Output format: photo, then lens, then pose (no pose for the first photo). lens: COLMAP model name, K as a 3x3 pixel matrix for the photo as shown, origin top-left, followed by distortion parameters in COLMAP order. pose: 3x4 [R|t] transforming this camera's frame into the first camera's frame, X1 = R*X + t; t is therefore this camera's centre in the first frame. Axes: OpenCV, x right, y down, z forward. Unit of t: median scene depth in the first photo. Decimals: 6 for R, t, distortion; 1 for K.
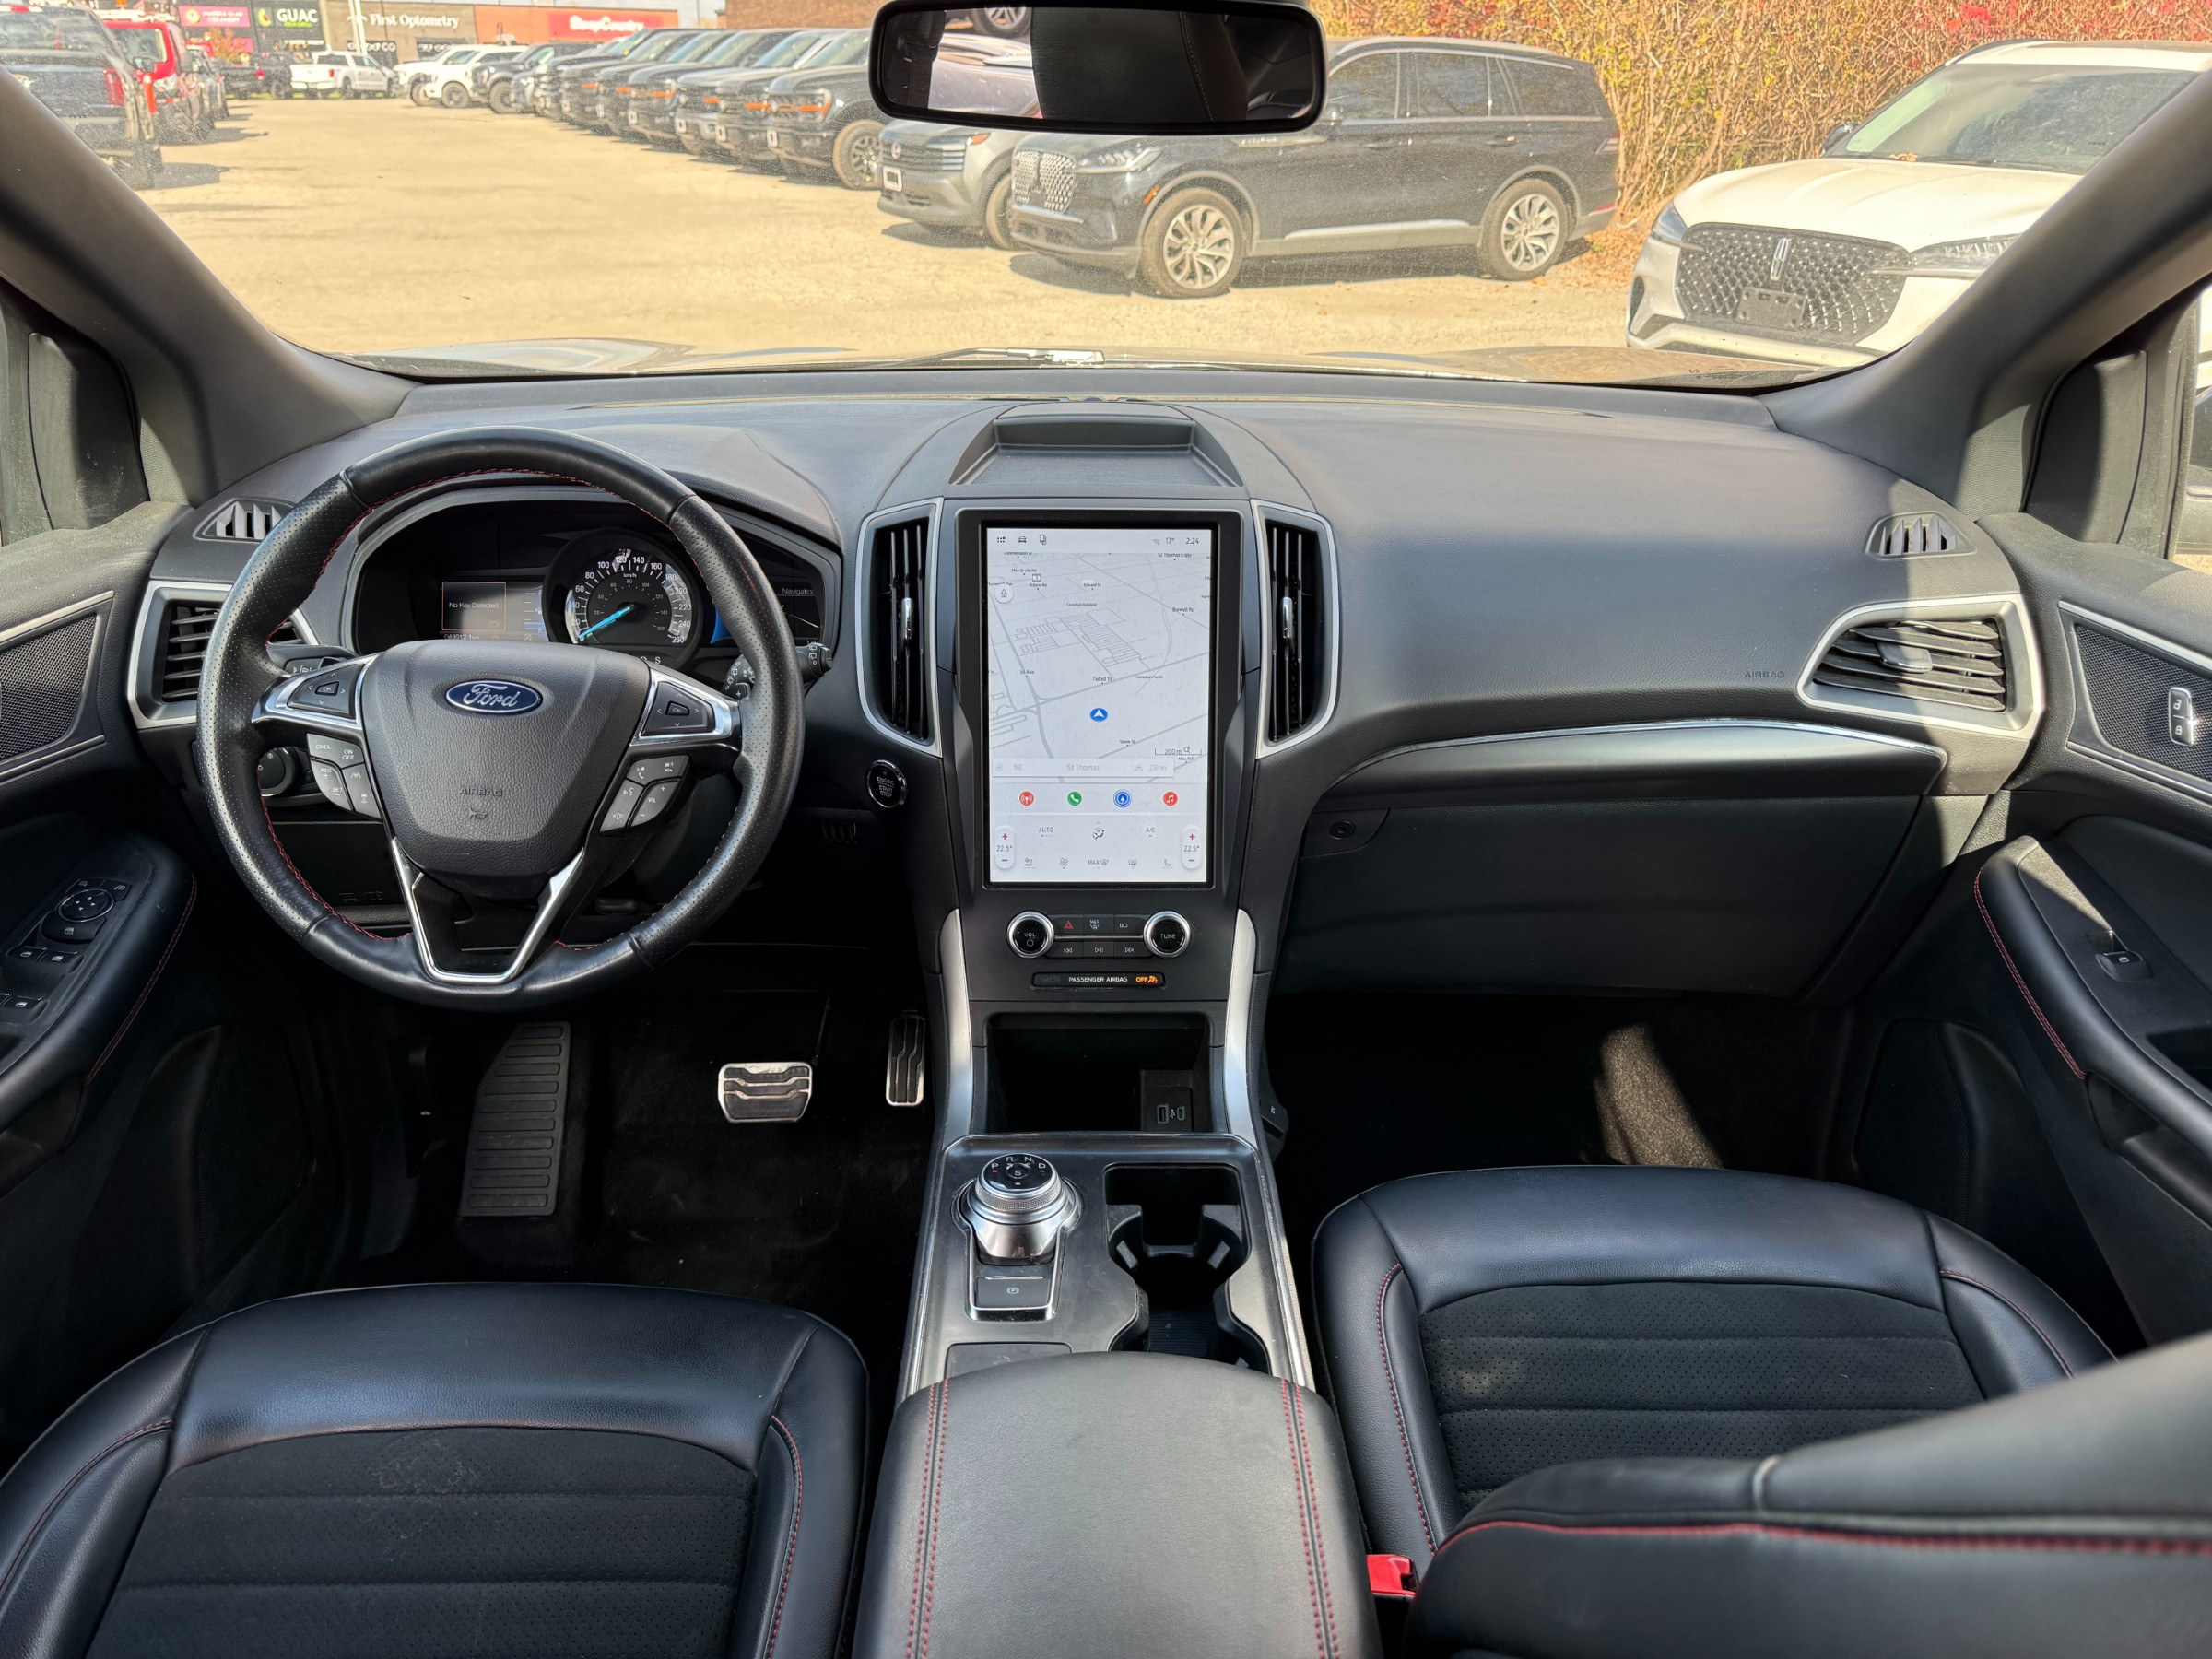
lens RADIAL K [[1592.8, 0, 1102.0], [0, 1592.8, 834.3], [0, 0, 1]] dist [0.067020, -0.089550]
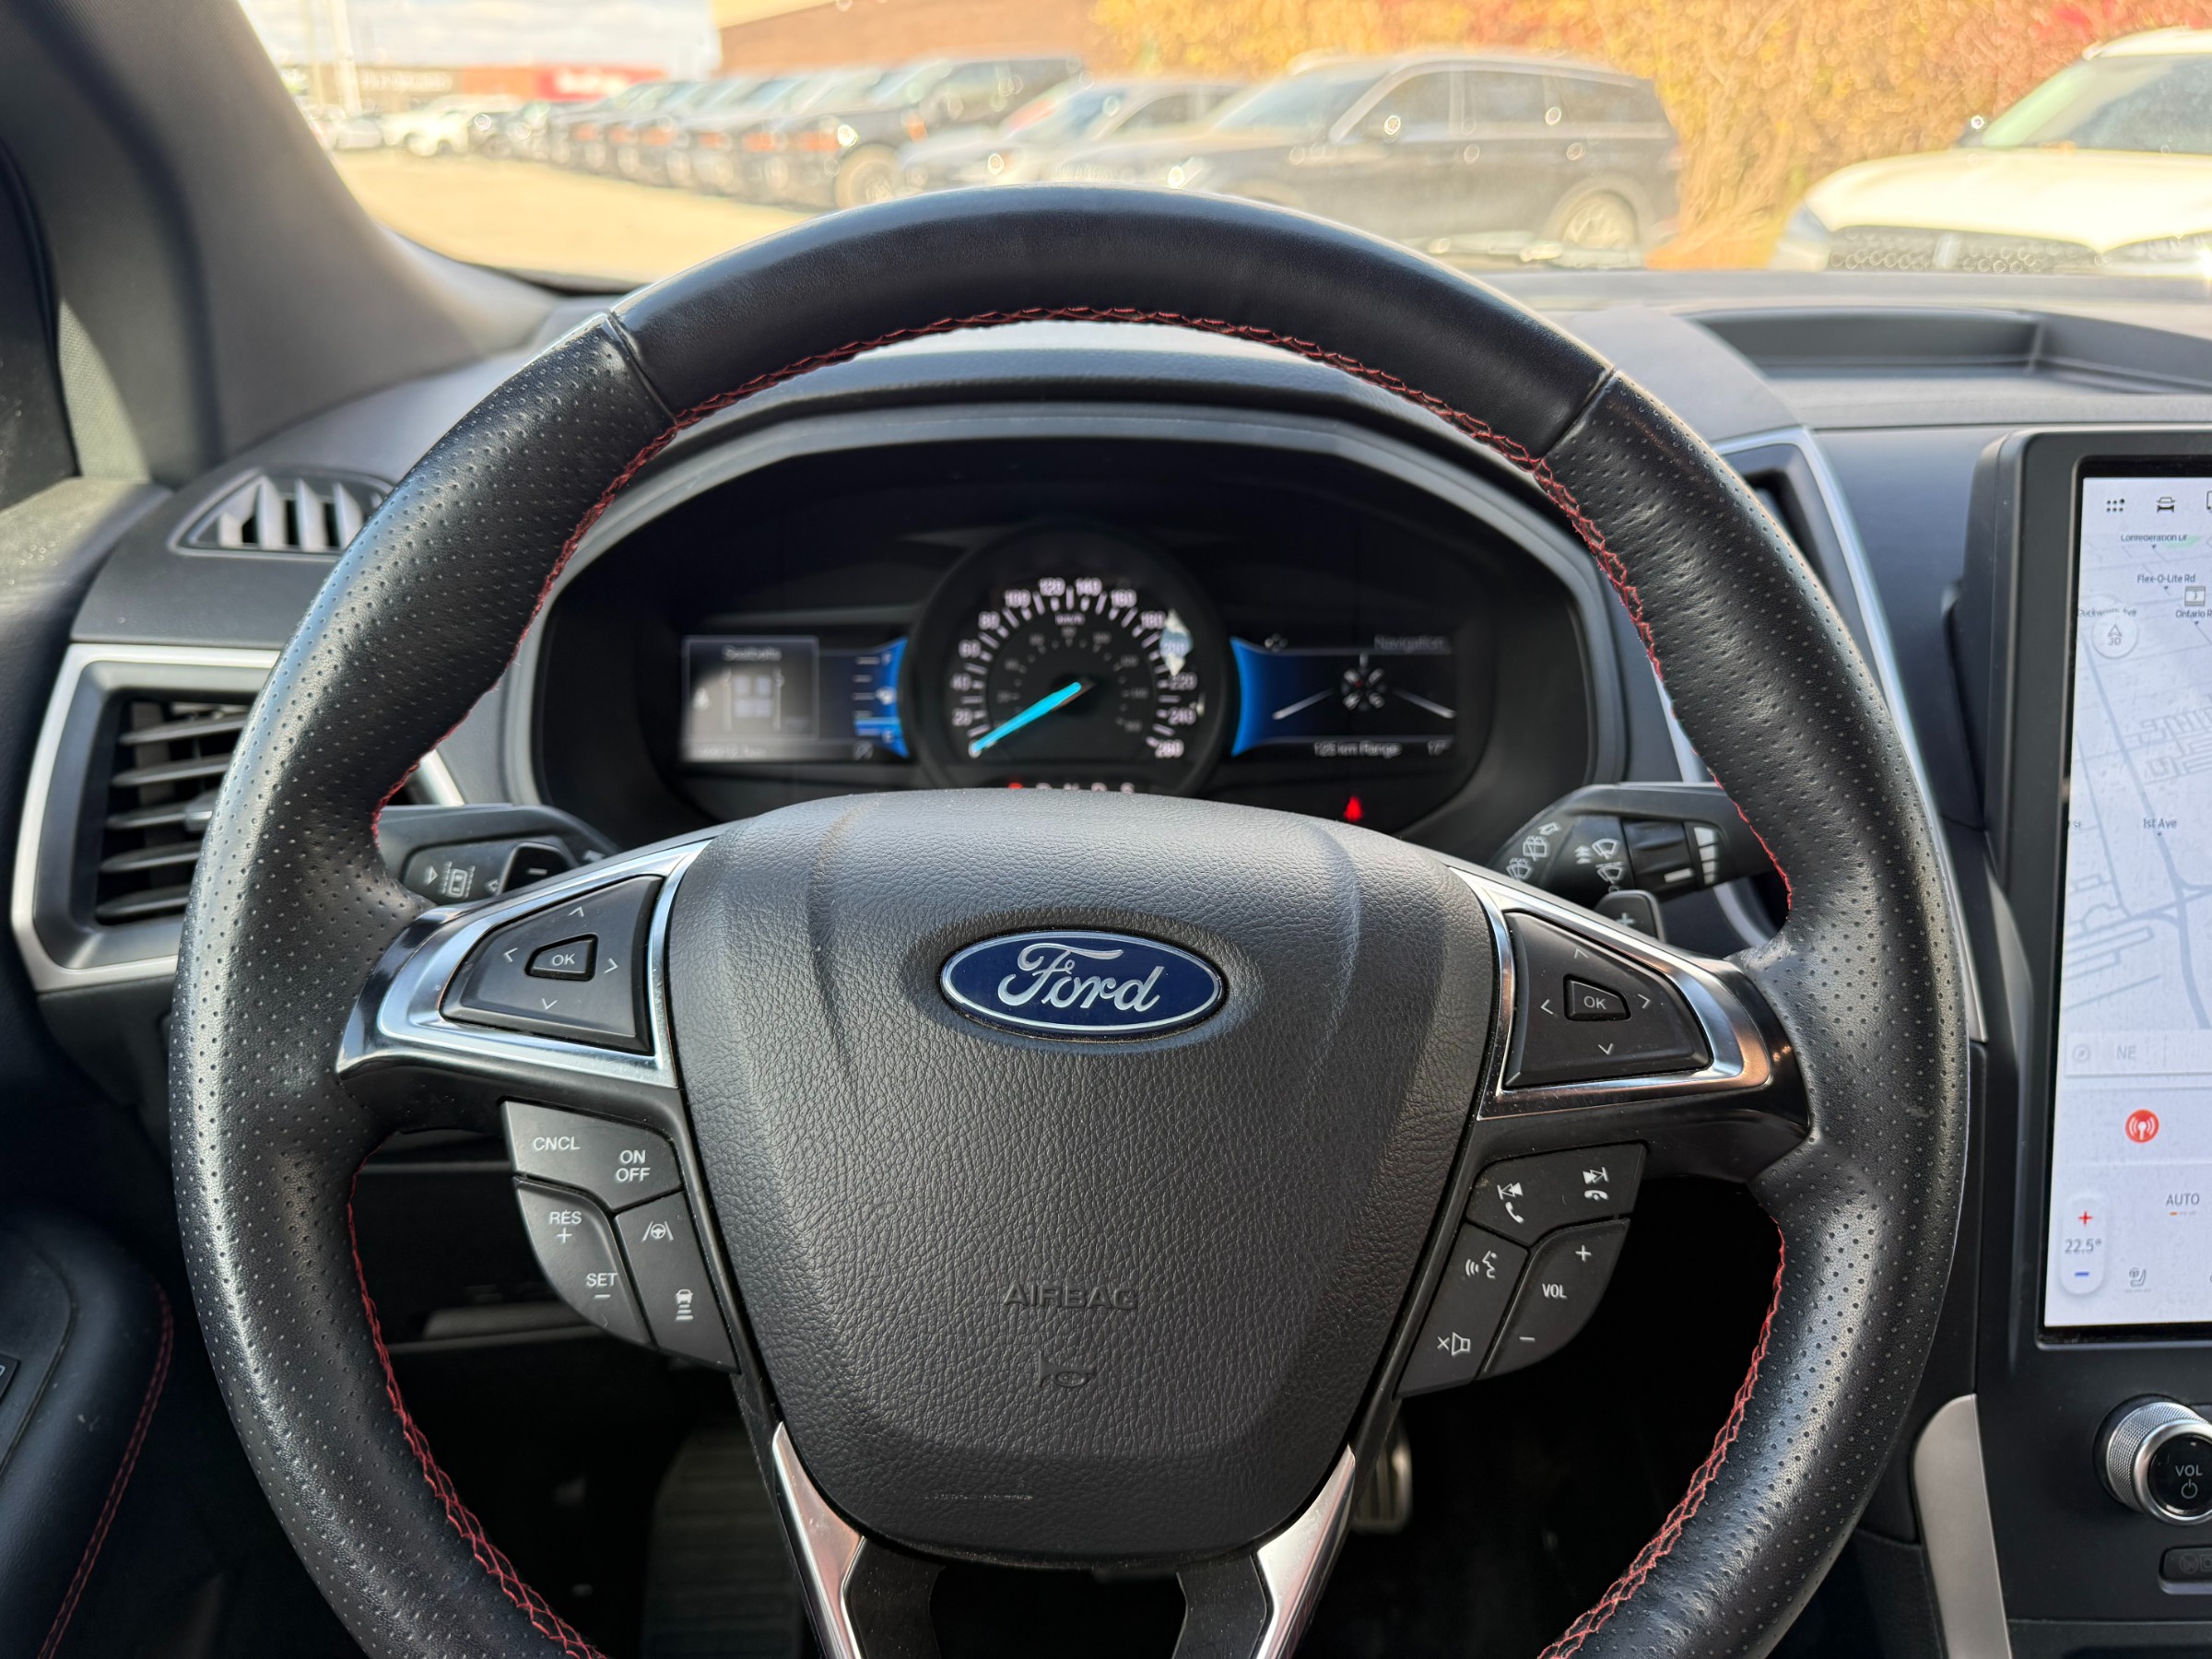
lens RADIAL K [[1592.8, 0, 1098.2], [0, 1592.8, 820.6], [0, 0, 1]] dist [0.067020, -0.089550]
pose [[0.999859, -0.015935, 0.005349, -0.310367], [0.016112, 0.999265, -0.034780, -0.089310], [-0.004791, 0.034861, 0.999381, 0.555967]]
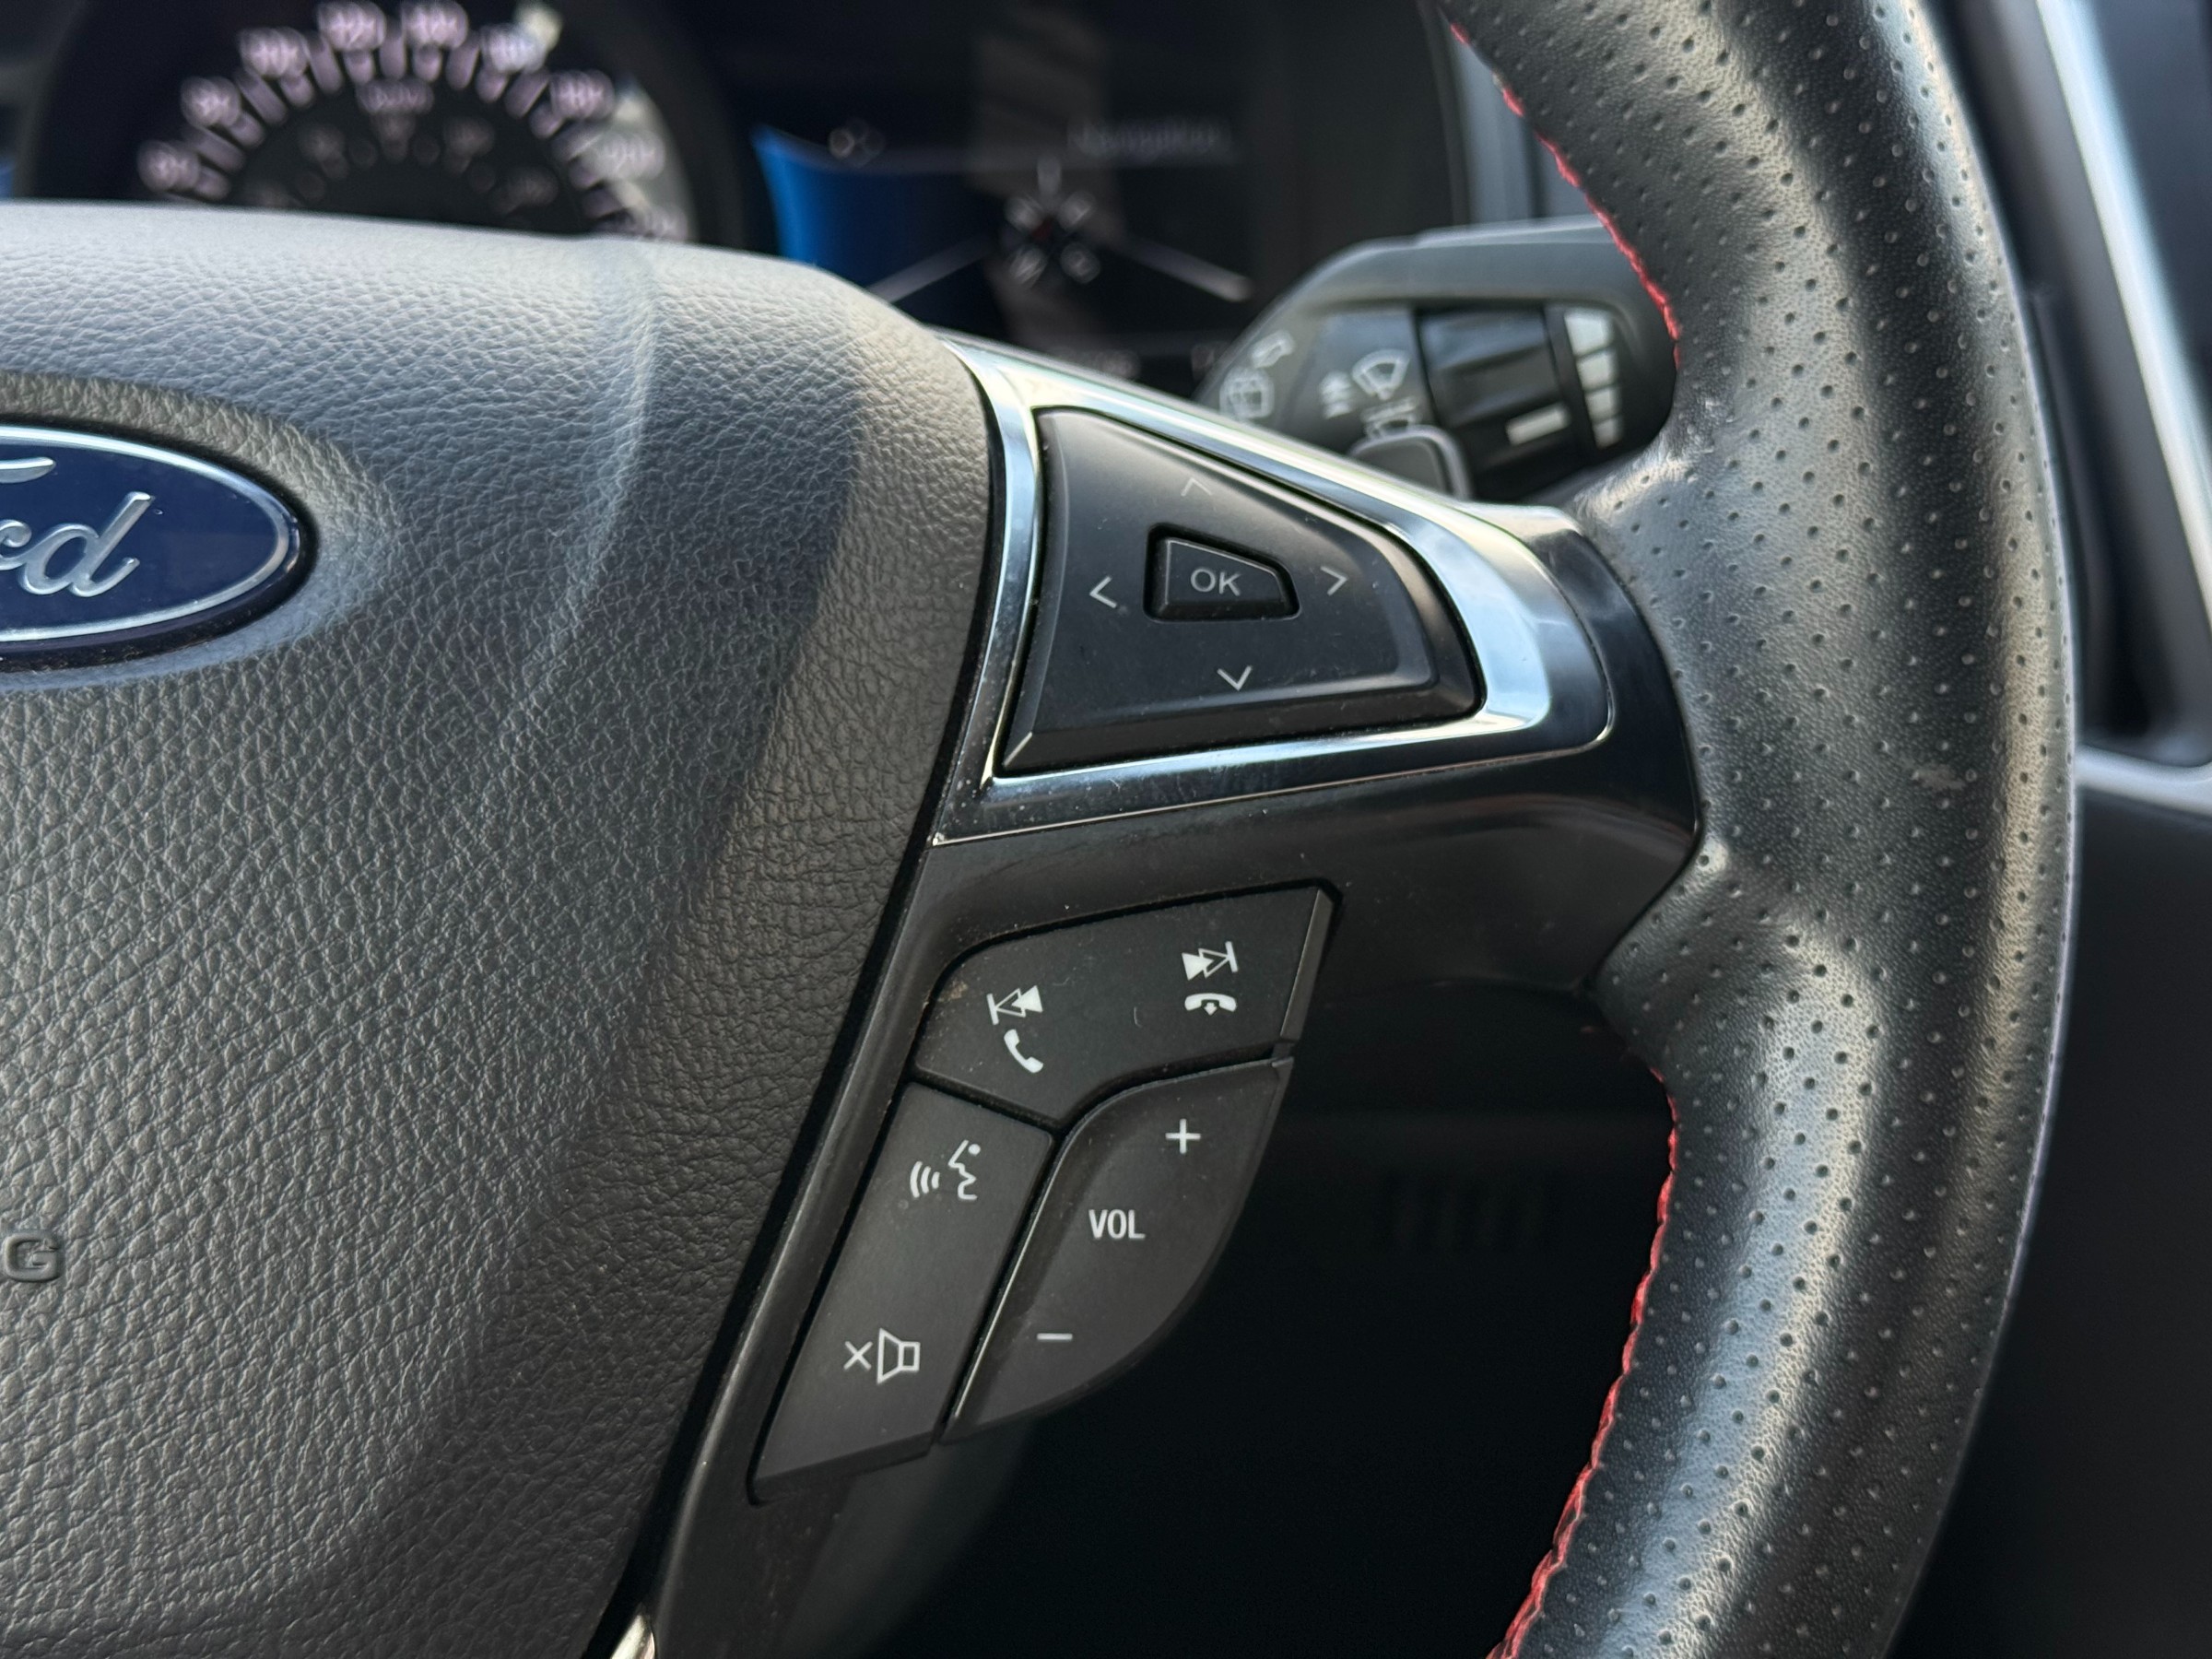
lens RADIAL K [[3149.2, 0, 1091.6], [0, 3149.2, 905.8], [0, 0, 1]] dist [0.121471, 0.000000]
pose [[0.996924, -0.055151, 0.055685, -0.246192], [0.056825, 0.997965, -0.028932, -0.034496], [-0.053976, 0.032007, 0.998029, 0.599694]]
